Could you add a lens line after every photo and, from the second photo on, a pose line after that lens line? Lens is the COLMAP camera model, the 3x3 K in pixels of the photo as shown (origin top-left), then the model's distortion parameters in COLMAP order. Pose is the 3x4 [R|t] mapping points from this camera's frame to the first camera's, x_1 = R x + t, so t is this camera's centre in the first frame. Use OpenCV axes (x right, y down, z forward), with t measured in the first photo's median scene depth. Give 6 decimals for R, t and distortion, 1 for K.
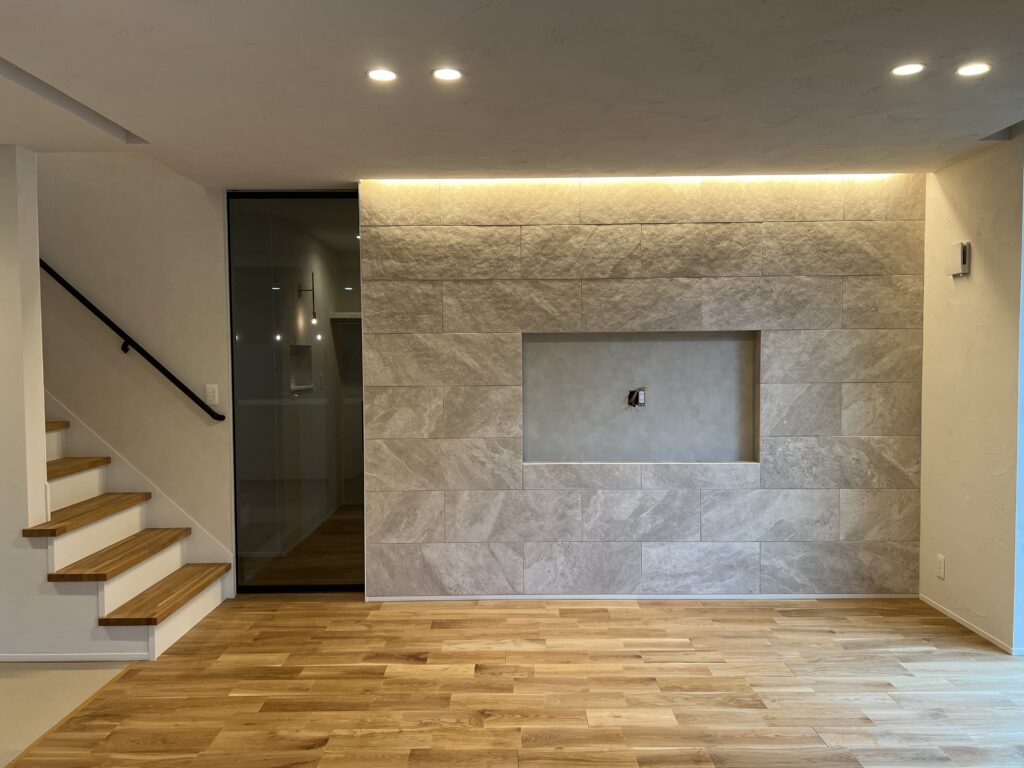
lens RADIAL K [[774.2, 0, 512.0], [0, 774.2, 384.0], [0, 0, 1]] dist [0.058280, -0.000191]
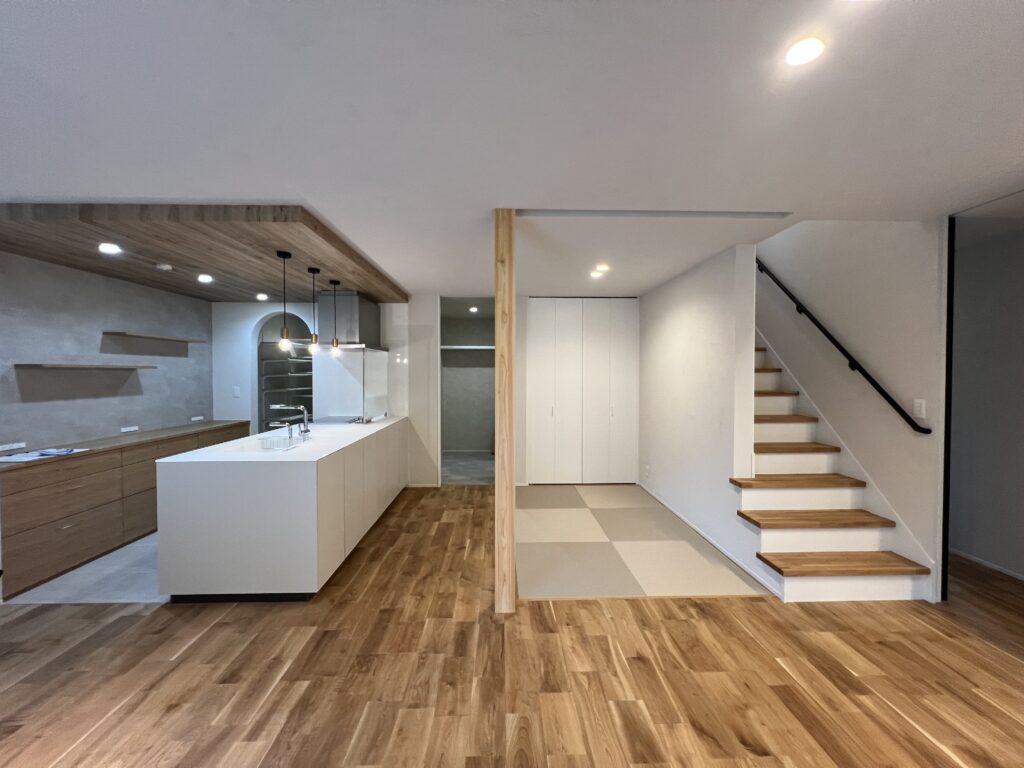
lens RADIAL K [[410.5, 0, 510.0], [0, 410.5, 378.6], [0, 0, 1]] dist [-0.001191, 0.000001]
pose [[0.025047, 0.023269, -0.999415, 0.219416], [-0.033978, 0.999171, 0.022411, -0.027710], [0.999109, 0.033396, 0.025816, 0.506159]]
